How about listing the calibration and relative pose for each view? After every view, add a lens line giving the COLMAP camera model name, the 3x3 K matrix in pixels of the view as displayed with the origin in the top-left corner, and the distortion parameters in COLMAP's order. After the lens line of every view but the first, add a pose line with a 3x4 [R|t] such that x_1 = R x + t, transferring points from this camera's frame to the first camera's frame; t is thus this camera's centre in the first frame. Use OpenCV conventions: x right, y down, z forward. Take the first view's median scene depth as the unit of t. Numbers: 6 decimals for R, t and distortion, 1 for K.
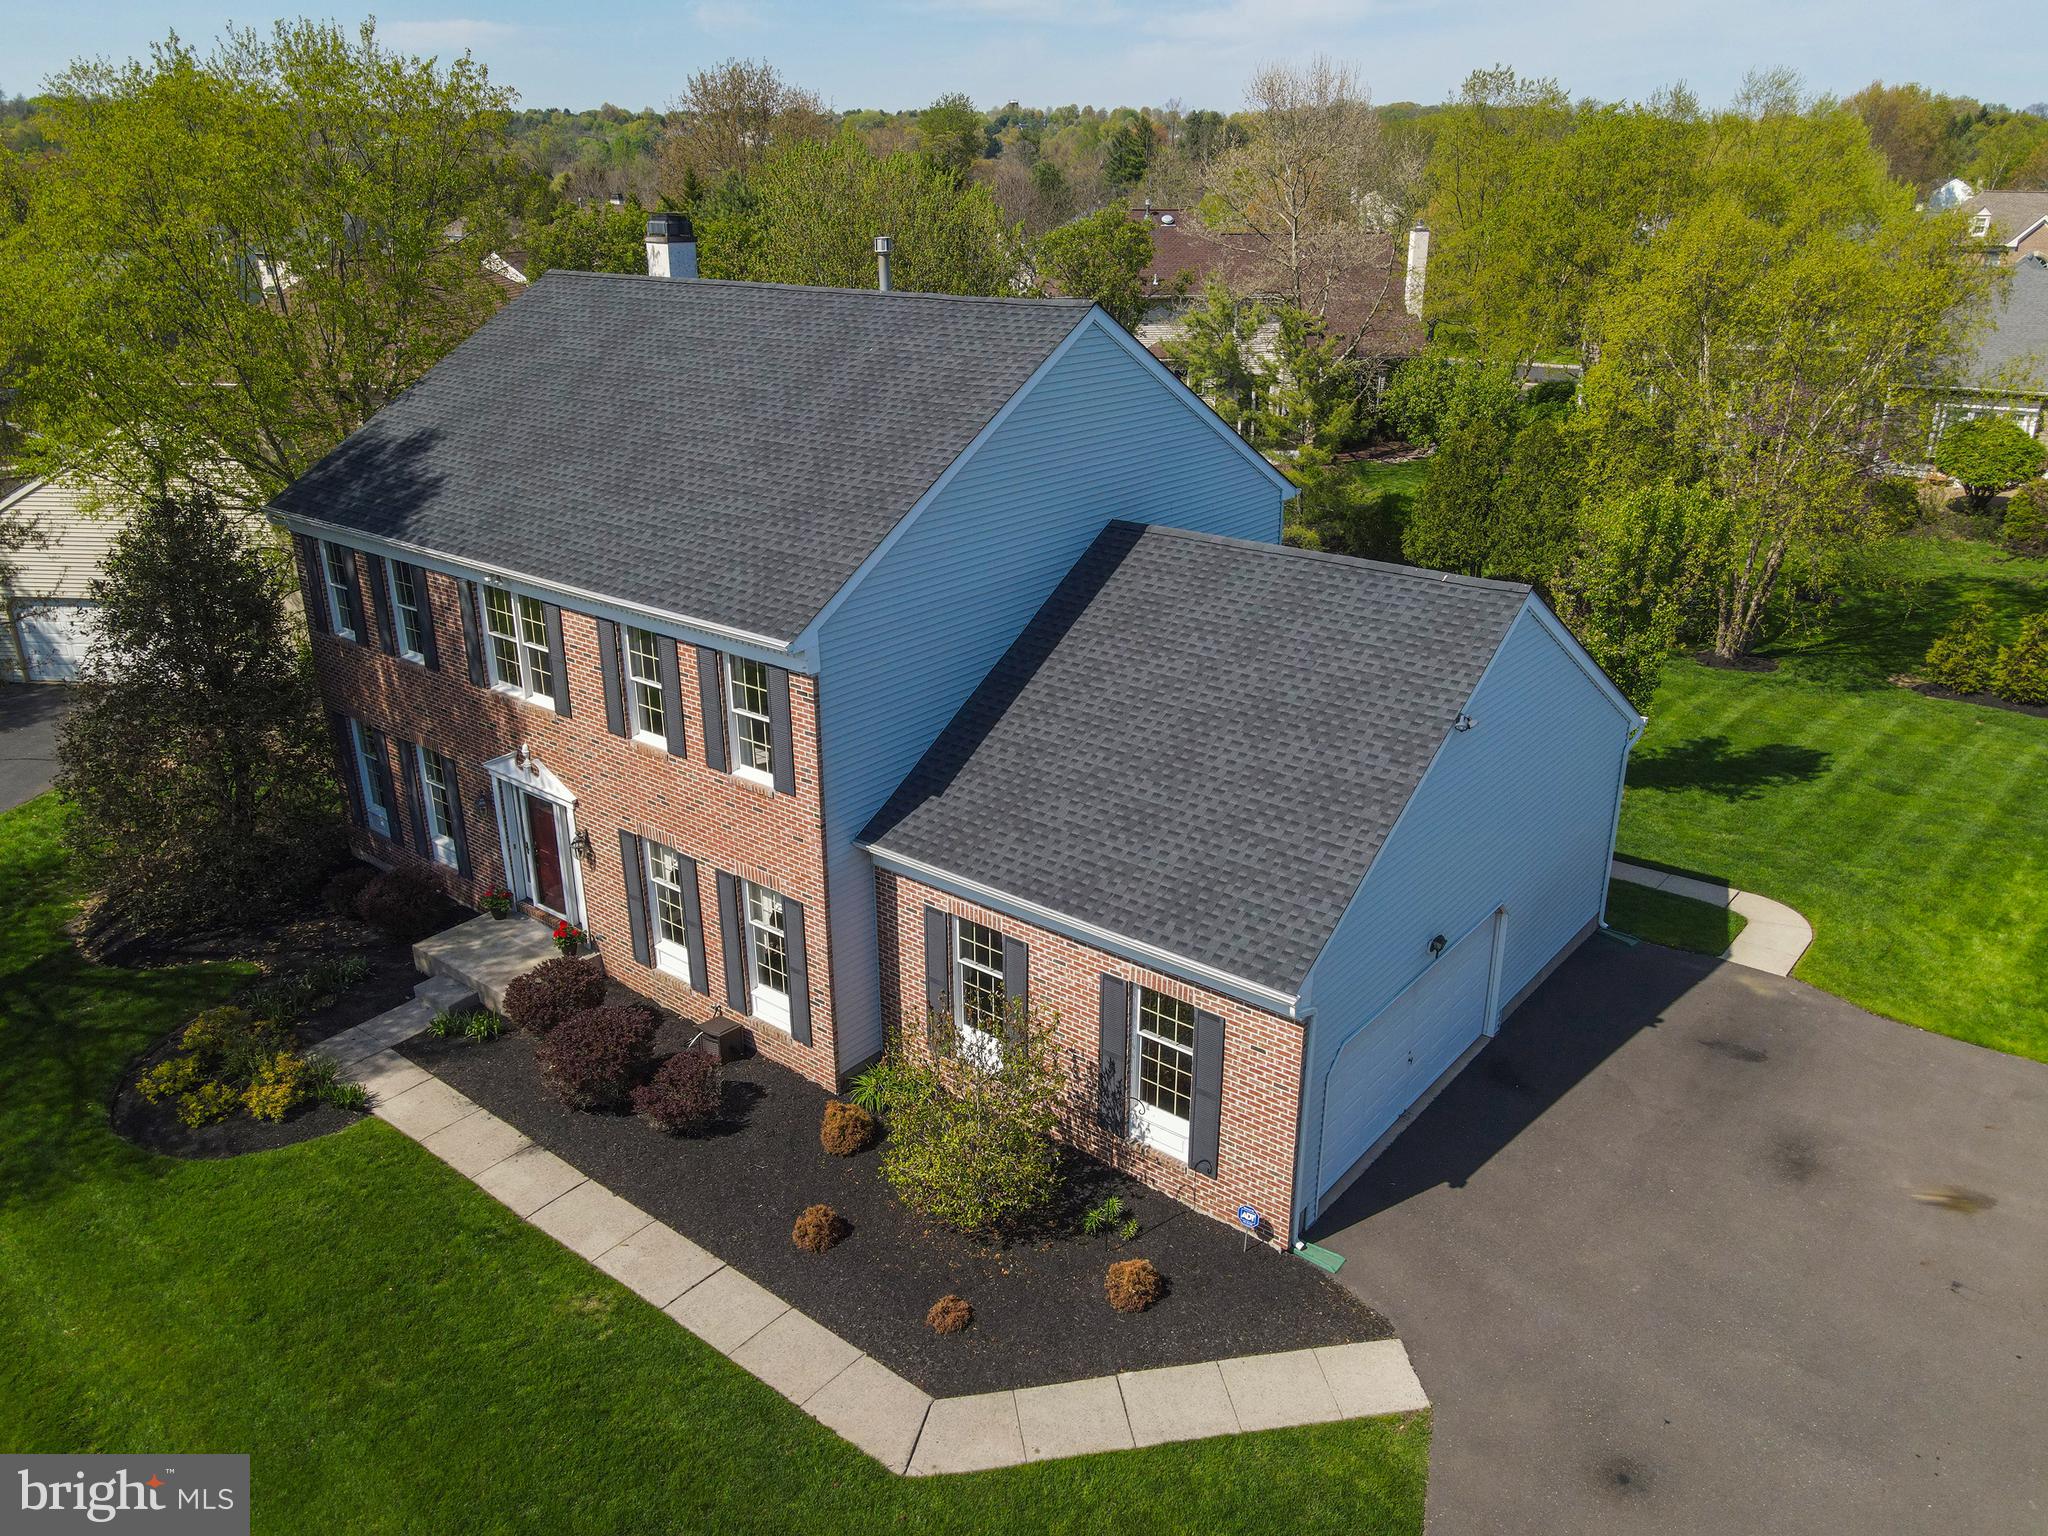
lens RADIAL K [[1484.1, 0, 1016.4], [0, 1484.1, 765.3], [0, 0, 1]] dist [-0.003069, 0.033380]
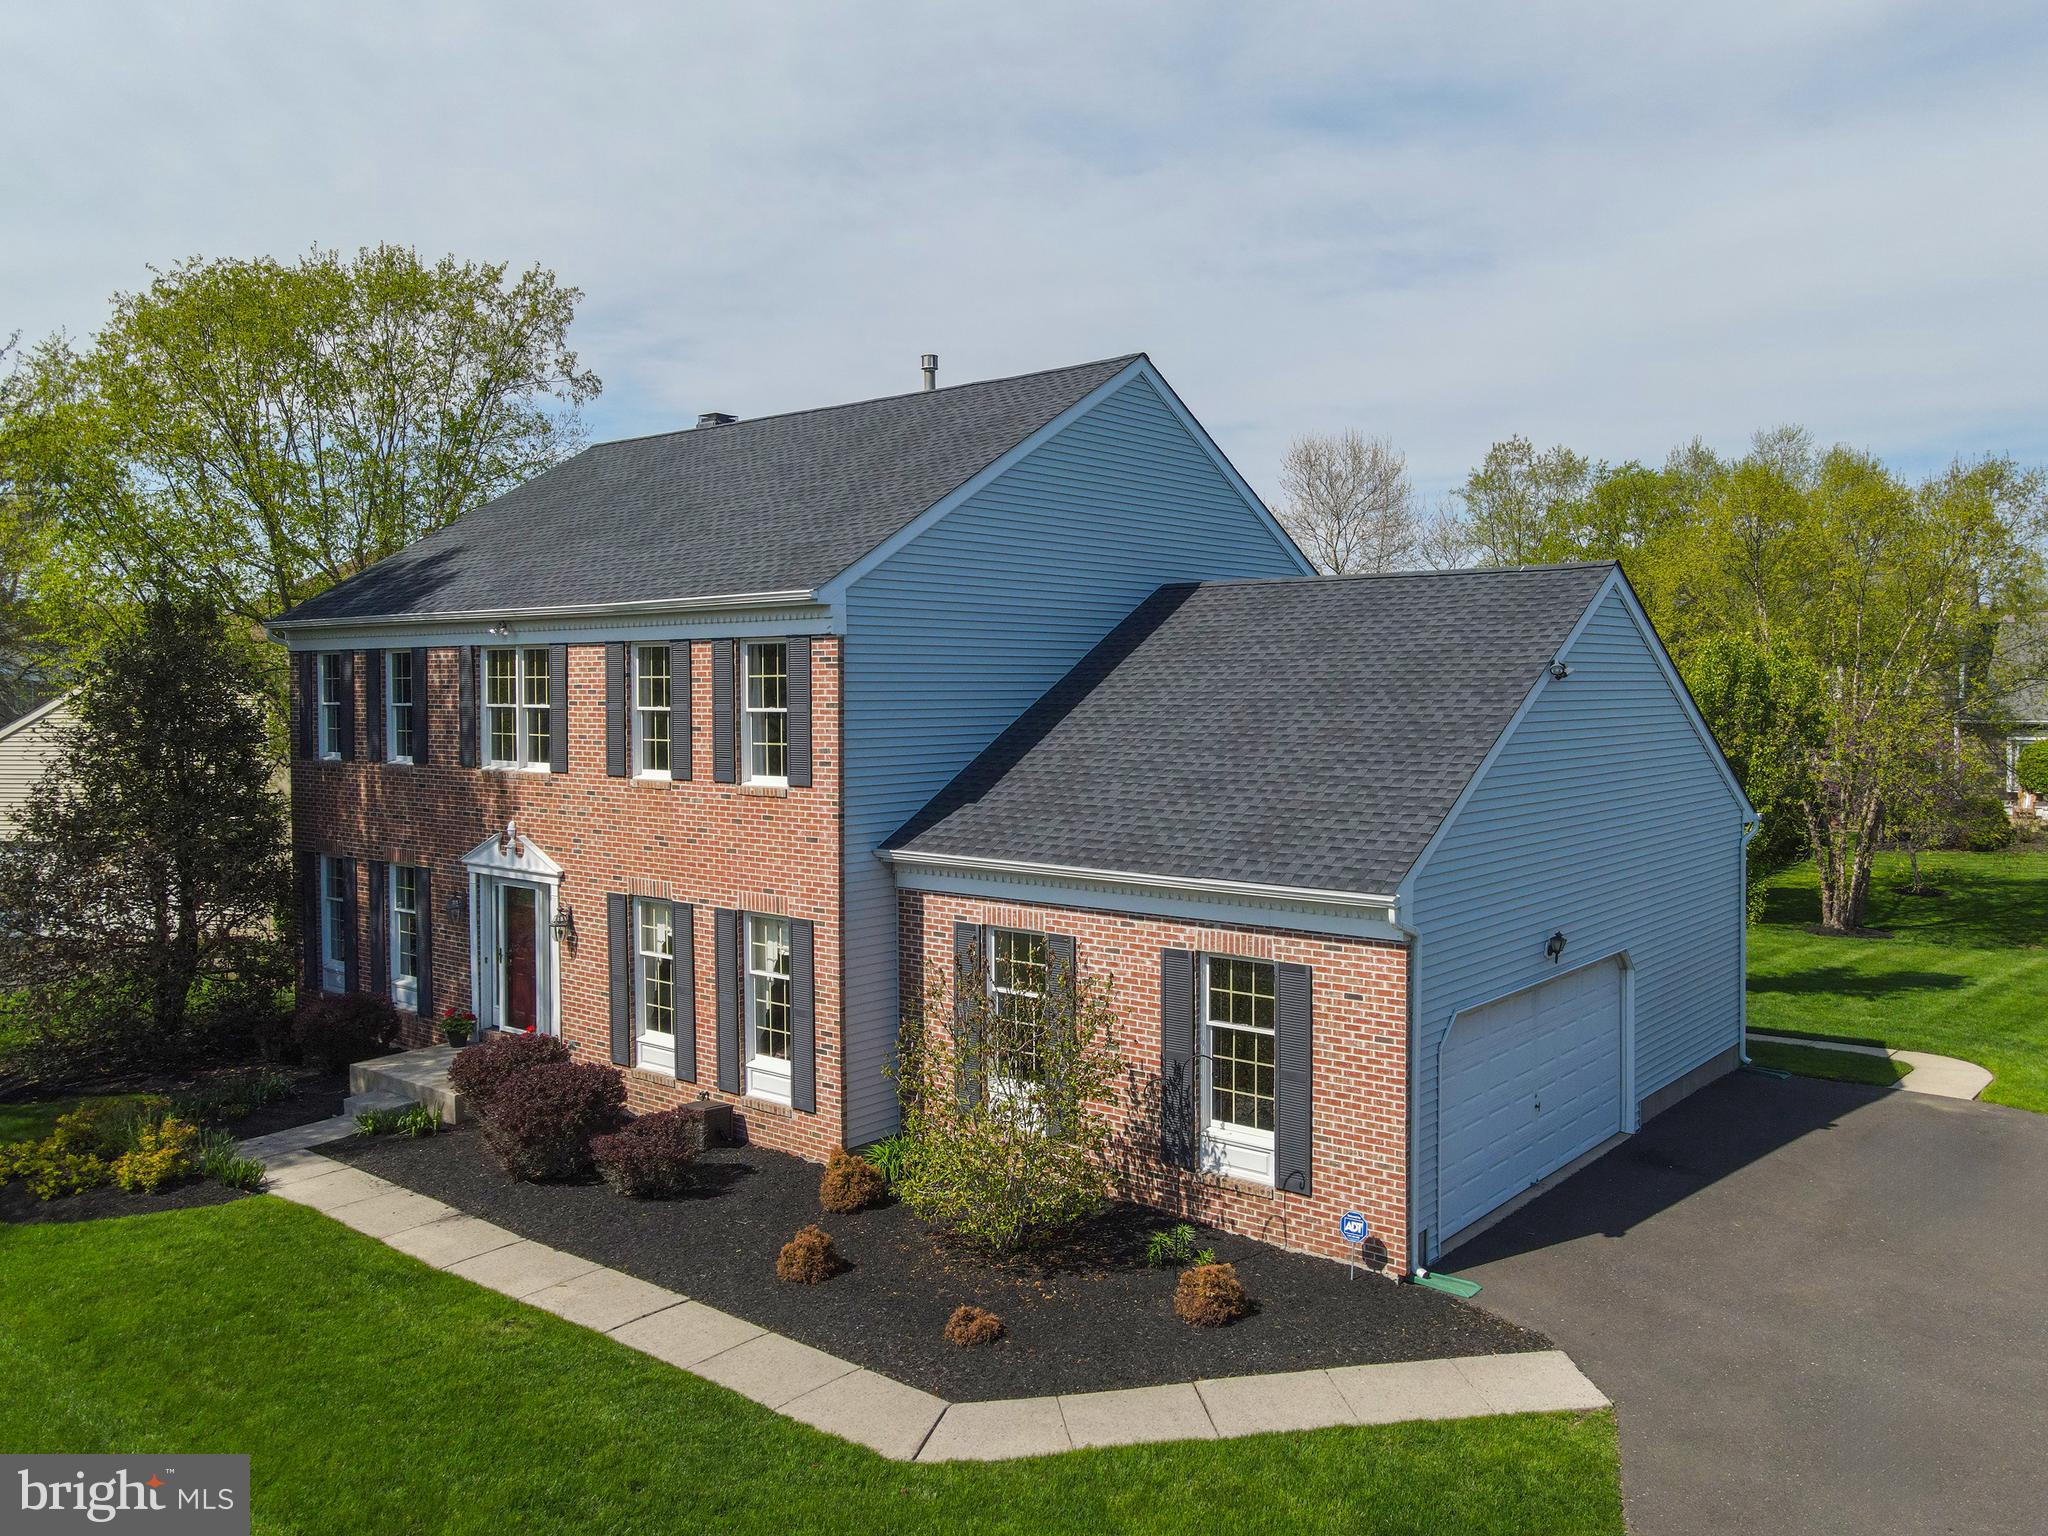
lens RADIAL K [[1563.9, 0, 1070.1], [0, 1563.9, 731.5], [0, 0, 1]] dist [-0.003425, 0.037944]
pose [[0.999990, 0.000916, 0.004434, 0.000607], [0.000628, 0.941810, -0.336144, 0.295083], [-0.004484, 0.336143, 0.941800, 0.109709]]
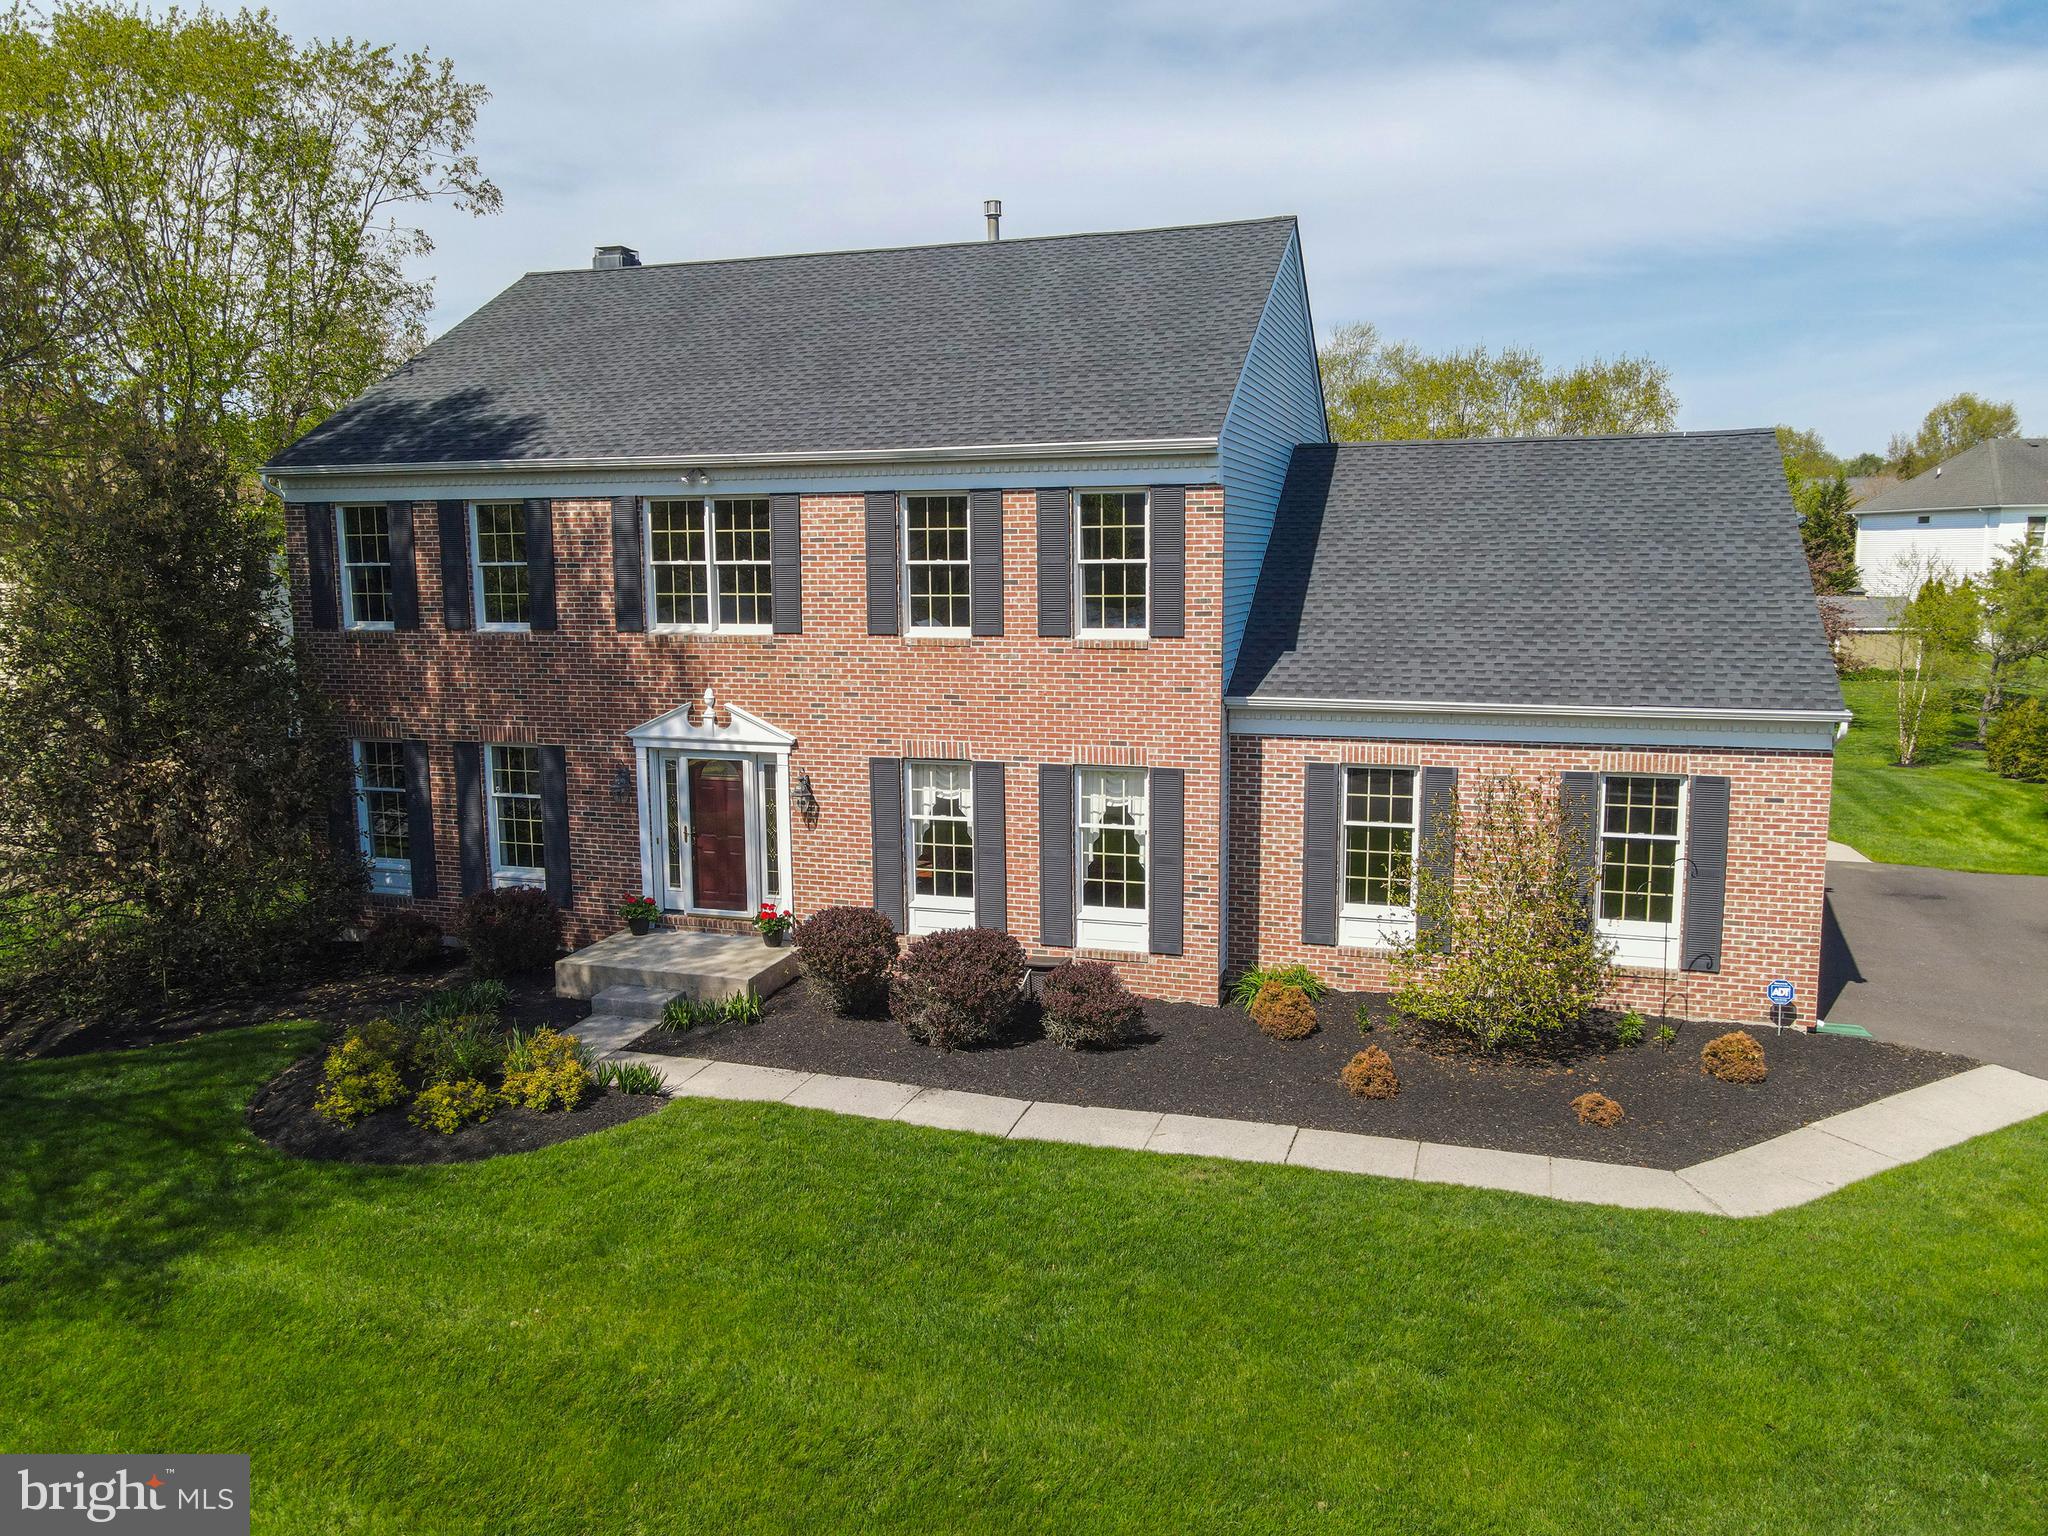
lens RADIAL K [[1484.1, 0, 1016.4], [0, 1484.1, 765.3], [0, 0, 1]] dist [-0.003069, 0.033380]
pose [[0.932579, -0.052403, 0.357141, -0.549465], [0.134642, 0.968500, -0.209474, 0.261273], [-0.334914, 0.243437, 0.910259, 0.237110]]
